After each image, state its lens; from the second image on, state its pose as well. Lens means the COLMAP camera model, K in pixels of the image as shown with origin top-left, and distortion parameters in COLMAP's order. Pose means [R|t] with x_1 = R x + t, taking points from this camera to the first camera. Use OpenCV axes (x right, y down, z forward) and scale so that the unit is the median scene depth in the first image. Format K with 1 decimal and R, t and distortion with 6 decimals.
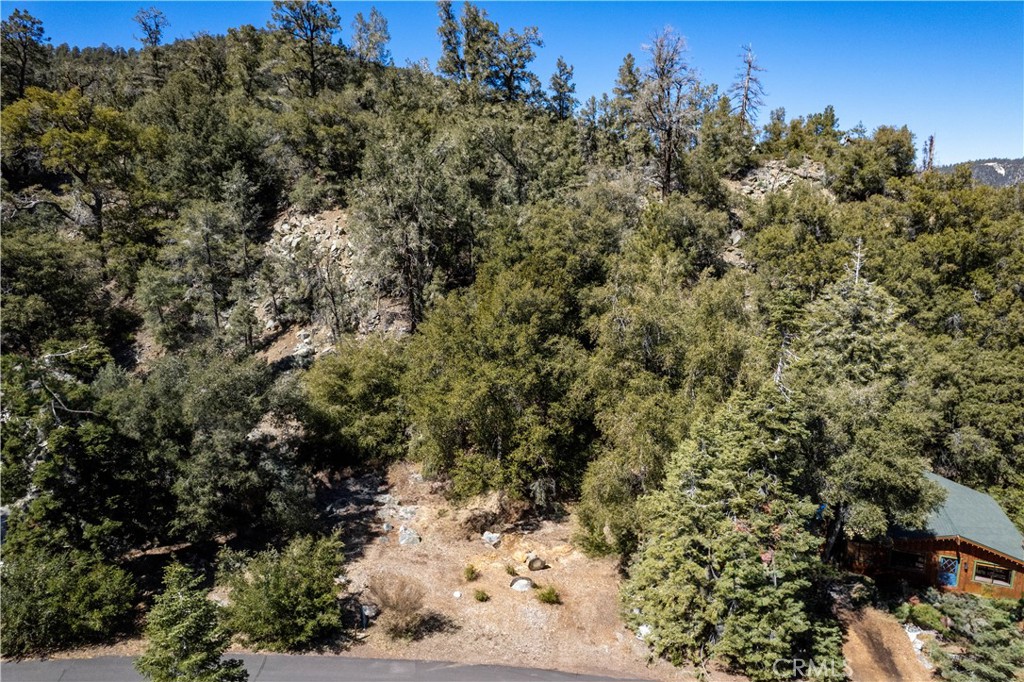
lens RADIAL K [[651.3, 0, 516.3], [0, 651.3, 344.3], [0, 0, 1]] dist [-0.085613, 0.071863]
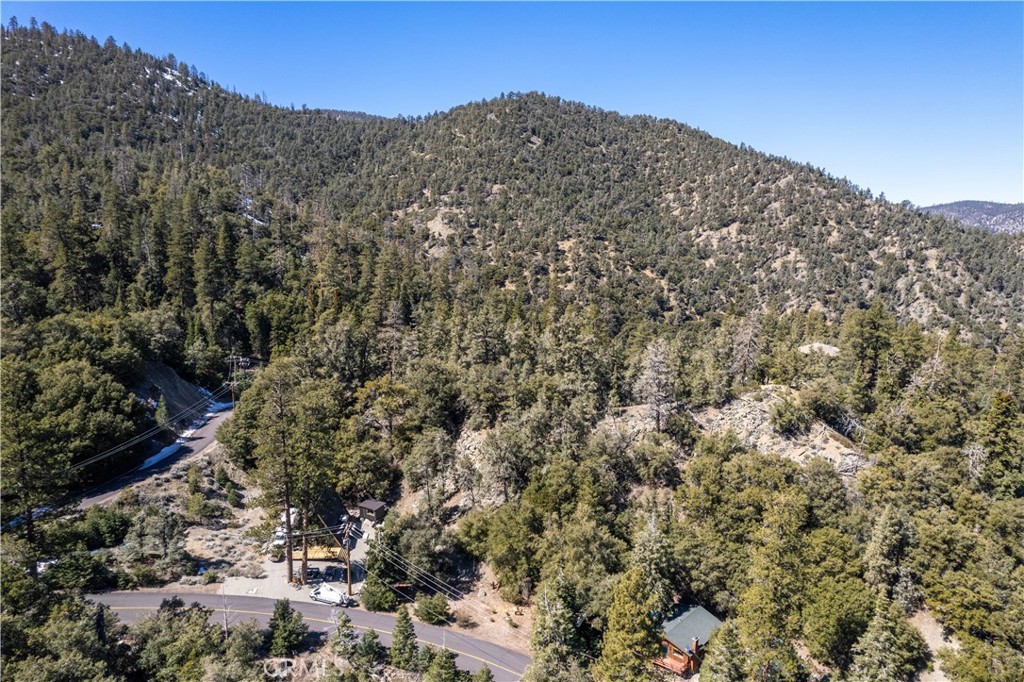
lens RADIAL K [[651.3, 0, 516.3], [0, 651.3, 344.3], [0, 0, 1]] dist [-0.085613, 0.071863]
pose [[0.928555, 0.065261, -0.365412, 0.835418], [-0.062714, 0.997854, 0.018849, -0.764374], [0.365858, 0.005414, 0.930655, -1.411813]]
